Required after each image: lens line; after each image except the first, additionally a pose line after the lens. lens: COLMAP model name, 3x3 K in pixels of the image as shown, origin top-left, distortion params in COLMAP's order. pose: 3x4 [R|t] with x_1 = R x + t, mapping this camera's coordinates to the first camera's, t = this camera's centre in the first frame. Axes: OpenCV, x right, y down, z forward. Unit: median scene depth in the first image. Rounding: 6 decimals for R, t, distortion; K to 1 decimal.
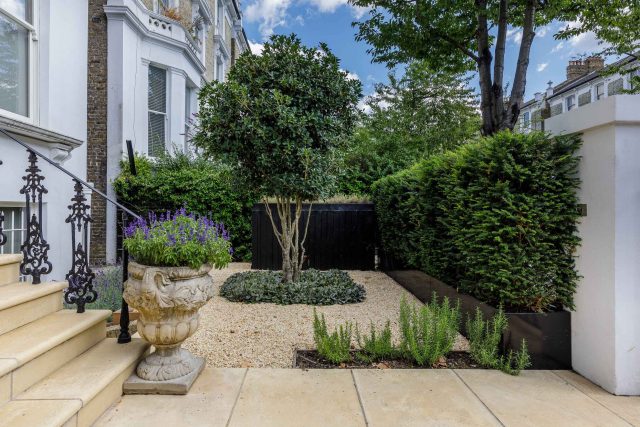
lens RADIAL K [[329.9, 0, 314.7], [0, 329.9, 208.9], [0, 0, 1]] dist [0.001350, 0.001649]
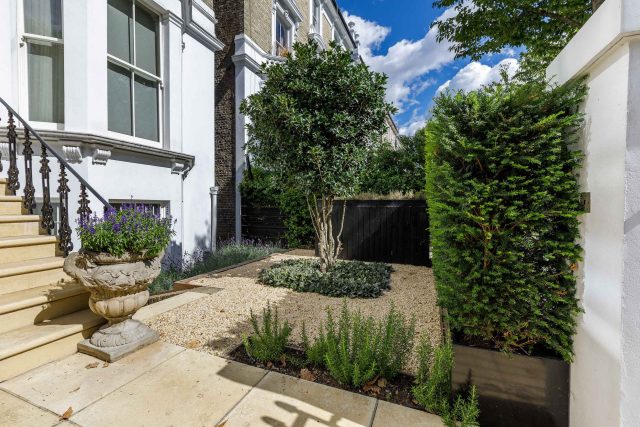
lens RADIAL K [[272.5, 0, 313.5], [0, 272.5, 212.2], [0, 0, 1]] dist [0.003654, 0.000679]
pose [[0.924774, 0.009122, -0.380409, 0.291336], [-0.000408, 0.999736, 0.022982, 0.005404], [0.380518, -0.021098, 0.924533, 0.184120]]
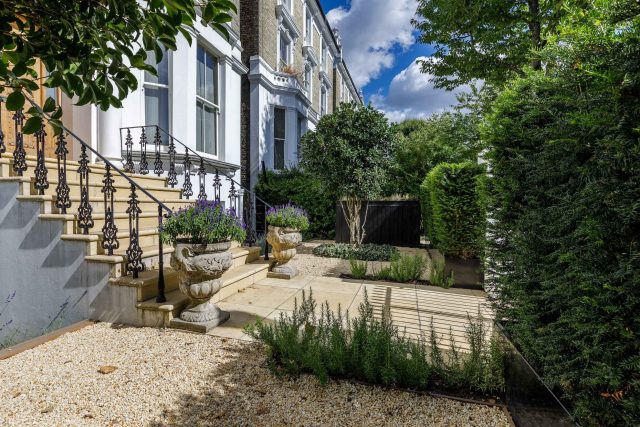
lens RADIAL K [[272.5, 0, 321.9], [0, 272.5, 210.1], [0, 0, 1]] dist [0.003654, 0.000679]
pose [[0.957587, 0.004956, -0.288103, 0.195759], [0.000470, 0.999824, 0.018761, 0.004072], [0.288145, -0.018100, 0.957416, -0.400888]]
